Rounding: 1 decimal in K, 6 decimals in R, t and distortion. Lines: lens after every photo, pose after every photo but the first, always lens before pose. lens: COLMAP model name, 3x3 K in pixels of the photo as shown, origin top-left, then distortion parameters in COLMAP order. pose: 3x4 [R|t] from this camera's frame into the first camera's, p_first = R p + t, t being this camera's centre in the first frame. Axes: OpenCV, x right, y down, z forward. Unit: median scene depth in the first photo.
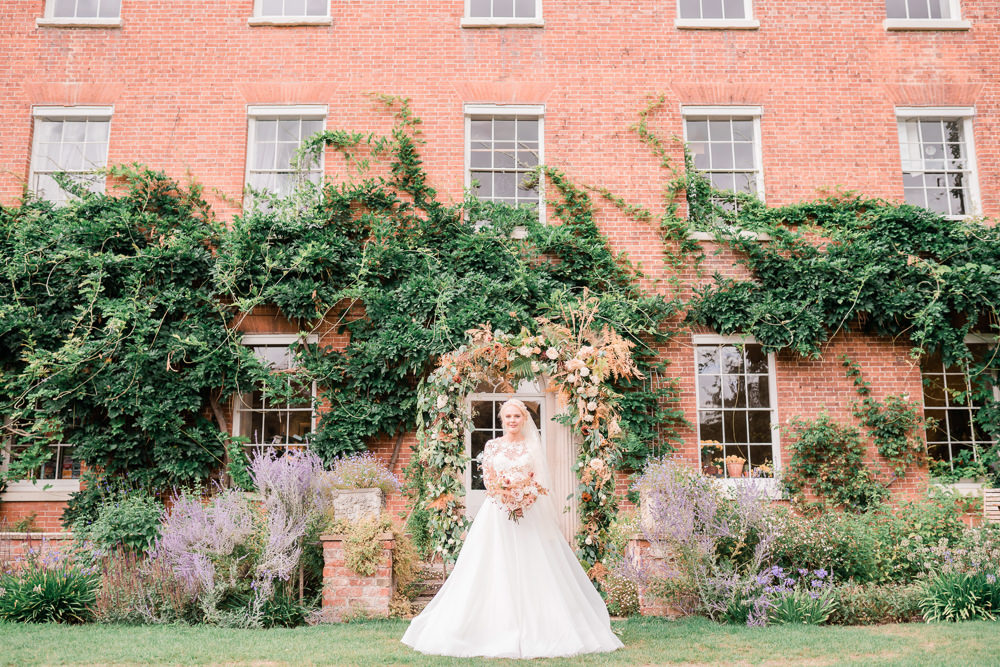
lens RADIAL K [[921.8, 0, 500.0], [0, 921.8, 333.5], [0, 0, 1]] dist [-0.002029, 0.001266]
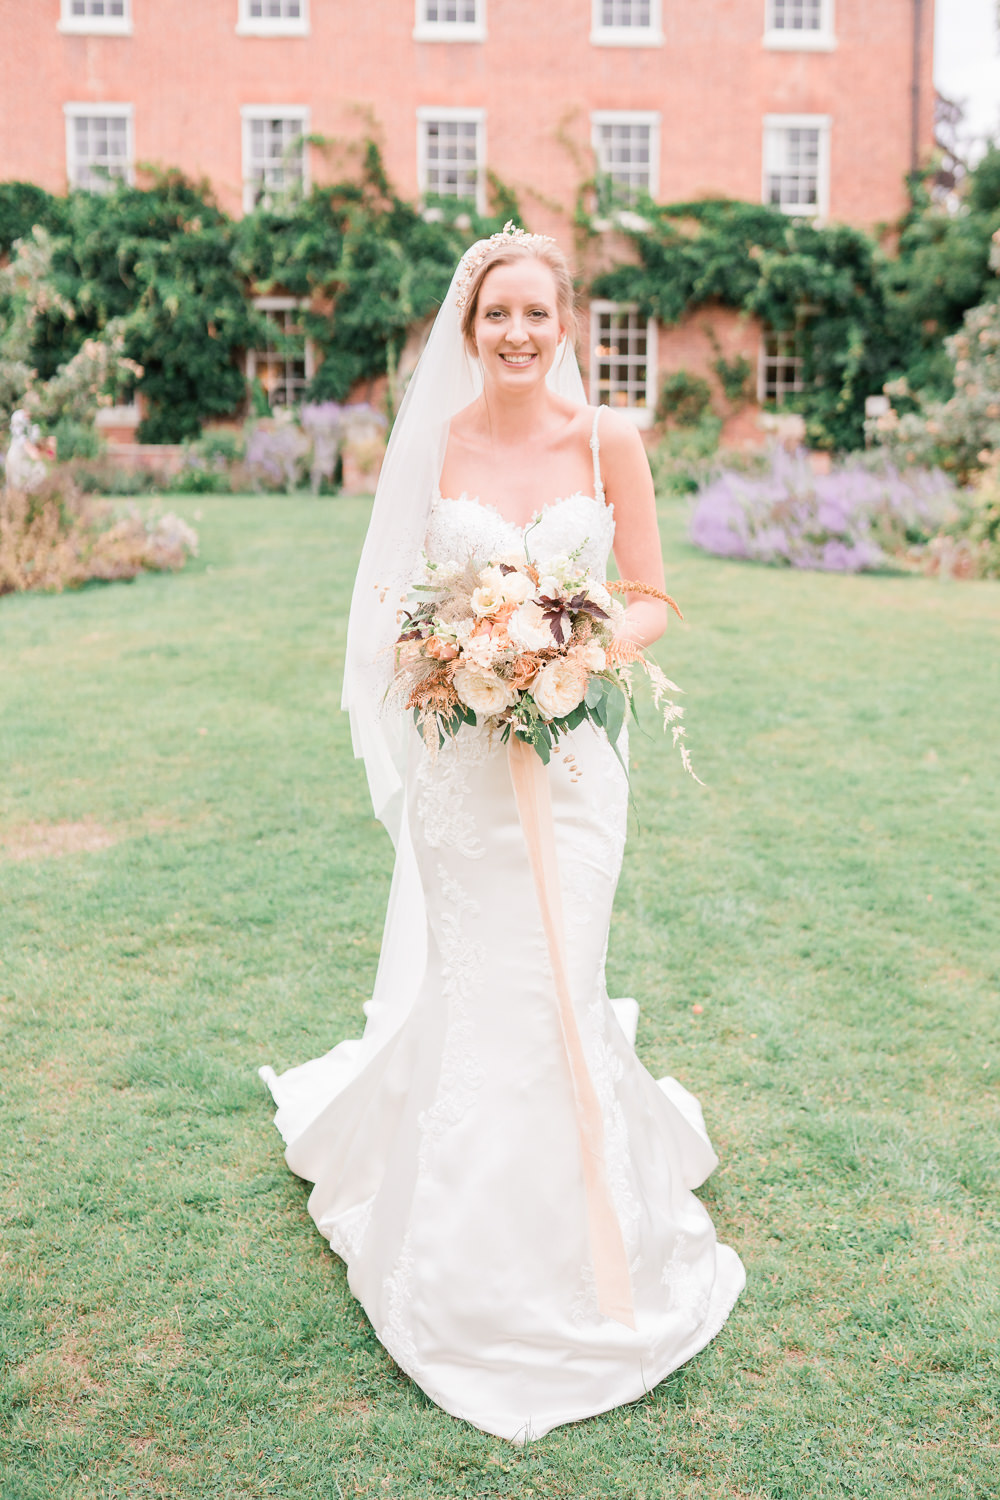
lens RADIAL K [[1572.9, 0, 500.0], [0, 1572.9, 750.0], [0, 0, 1]] dist [-0.102271, 0.001777]
pose [[0.999217, 0.002368, 0.039488, -0.007516], [-0.017492, 0.921773, 0.387334, -0.231136], [-0.035482, -0.387722, 0.921093, -1.106895]]
